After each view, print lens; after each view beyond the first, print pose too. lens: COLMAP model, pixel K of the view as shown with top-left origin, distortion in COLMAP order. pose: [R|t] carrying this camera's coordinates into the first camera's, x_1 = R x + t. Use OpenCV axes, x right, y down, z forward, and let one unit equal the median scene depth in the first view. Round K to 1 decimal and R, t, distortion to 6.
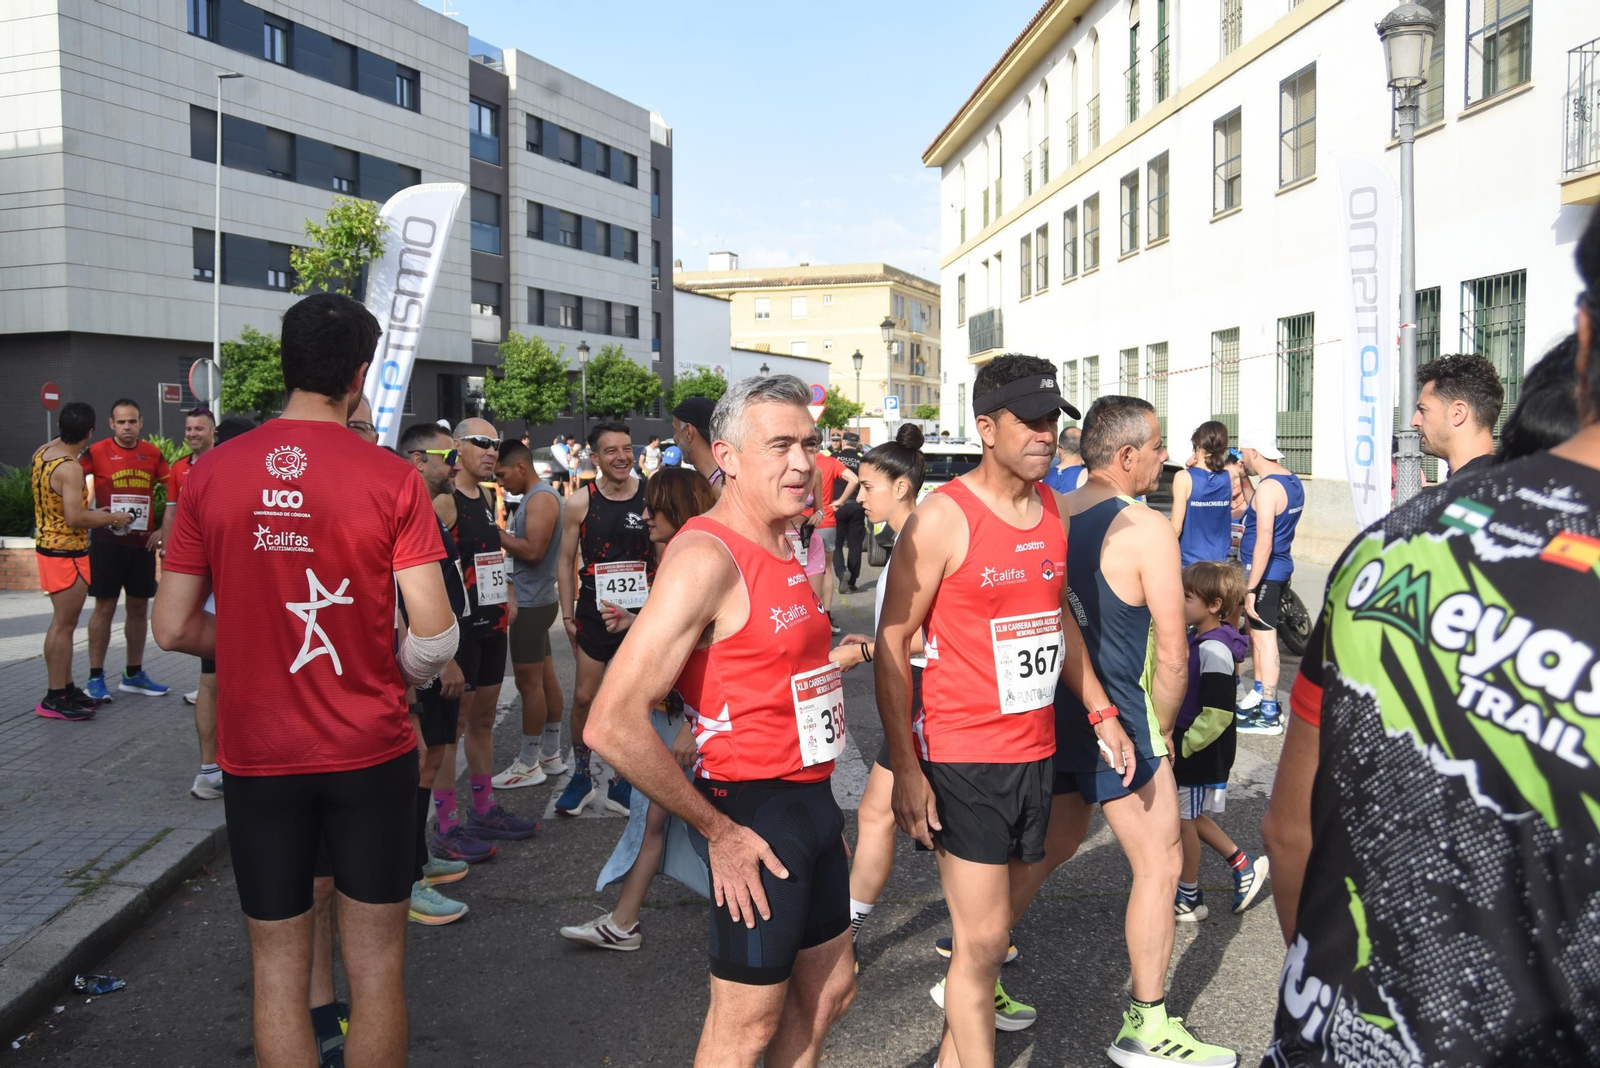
lens RADIAL K [[1505.9, 0, 799.9], [0, 1505.9, 527.8], [0, 0, 1]] dist [-0.066323, 0.000000]
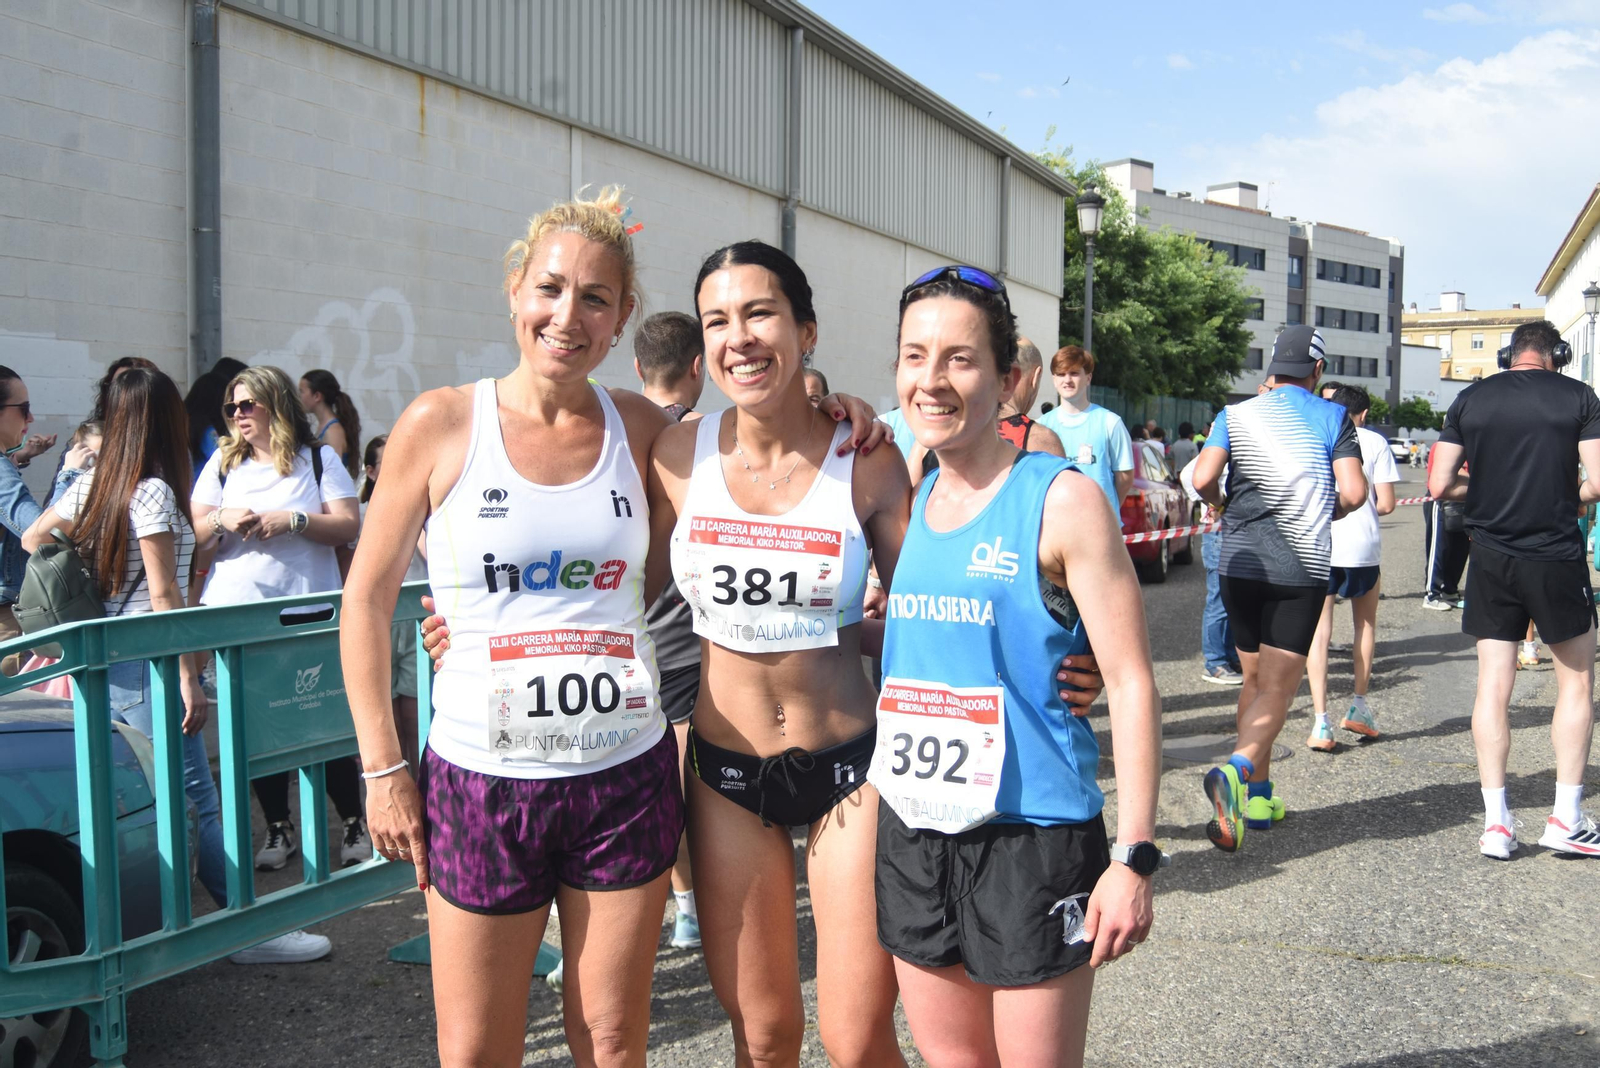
lens RADIAL K [[1661.3, 0, 805.5], [0, 1661.3, 537.7], [0, 0, 1]] dist [-0.052618, 0.000000]
pose [[0.902759, 0.043737, -0.427918, 0.121954], [-0.041416, 0.999033, 0.014737, 0.056389], [0.428149, 0.004419, 0.903698, -1.015917]]
